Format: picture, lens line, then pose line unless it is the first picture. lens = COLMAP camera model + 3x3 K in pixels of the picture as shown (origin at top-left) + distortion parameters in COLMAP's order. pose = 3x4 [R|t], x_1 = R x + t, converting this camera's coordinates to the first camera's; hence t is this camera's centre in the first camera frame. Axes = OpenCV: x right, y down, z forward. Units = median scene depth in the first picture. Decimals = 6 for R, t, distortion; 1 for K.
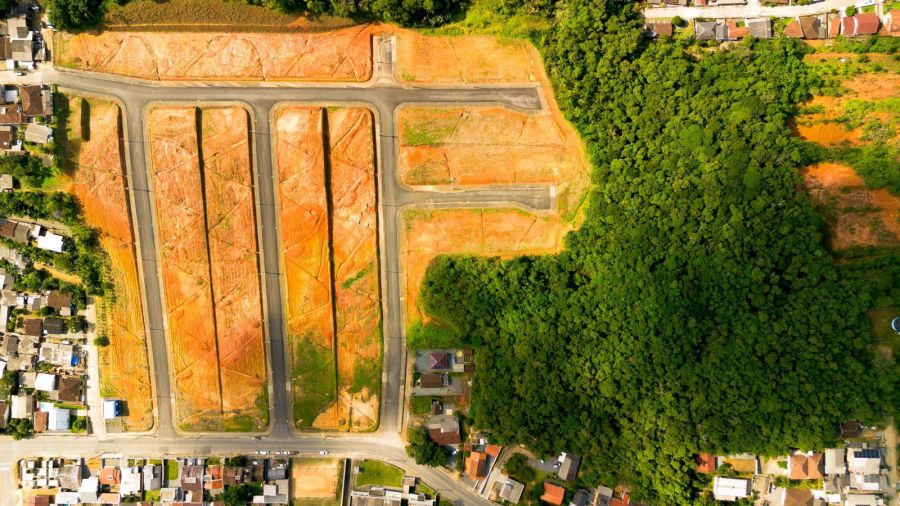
lens RADIAL K [[638.2, 0, 449.0], [0, 638.2, 251.0], [0, 0, 1]] dist [0.060550, -0.060170]
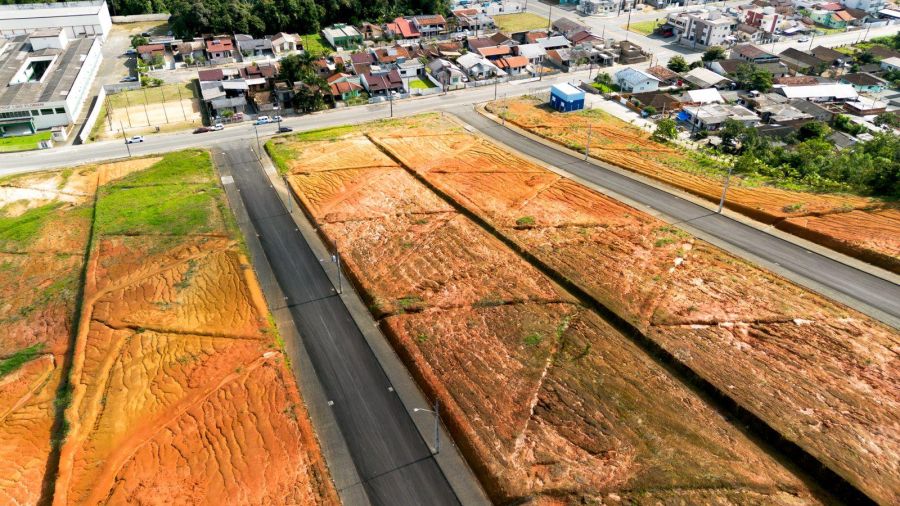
lens RADIAL K [[641.3, 0, 447.2], [0, 641.3, 245.3], [0, 0, 1]] dist [0.071293, -0.063604]
pose [[-0.923730, 0.214042, -0.317662, -0.250558], [-0.383043, -0.518541, 0.764456, -0.188732], [-0.001095, 0.827829, 0.560979, 0.840078]]
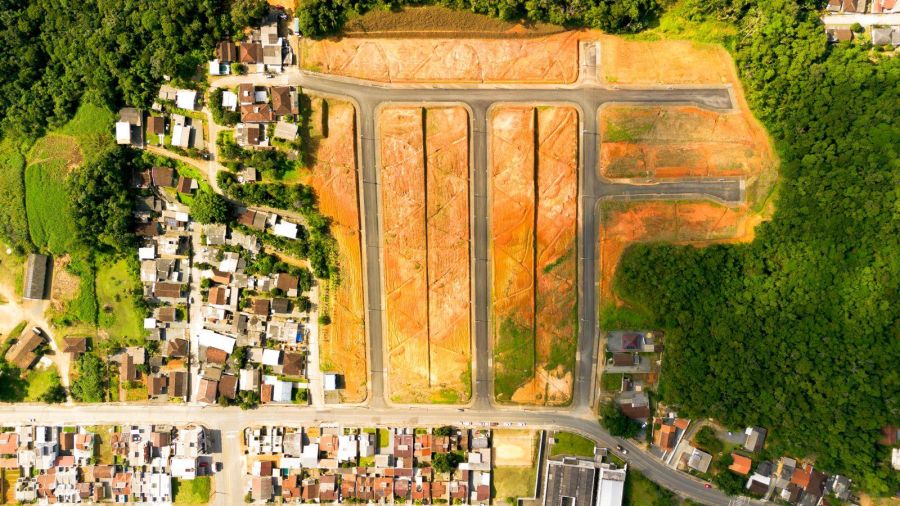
lens RADIAL K [[638.2, 0, 449.0], [0, 638.2, 251.0], [0, 0, 1]] dist [0.060550, -0.060170]
pose [[0.999974, 0.005136, -0.005101, -0.330687], [-0.005124, 0.999984, 0.002305, 0.019124], [0.005113, -0.002278, 0.999984, -0.091085]]
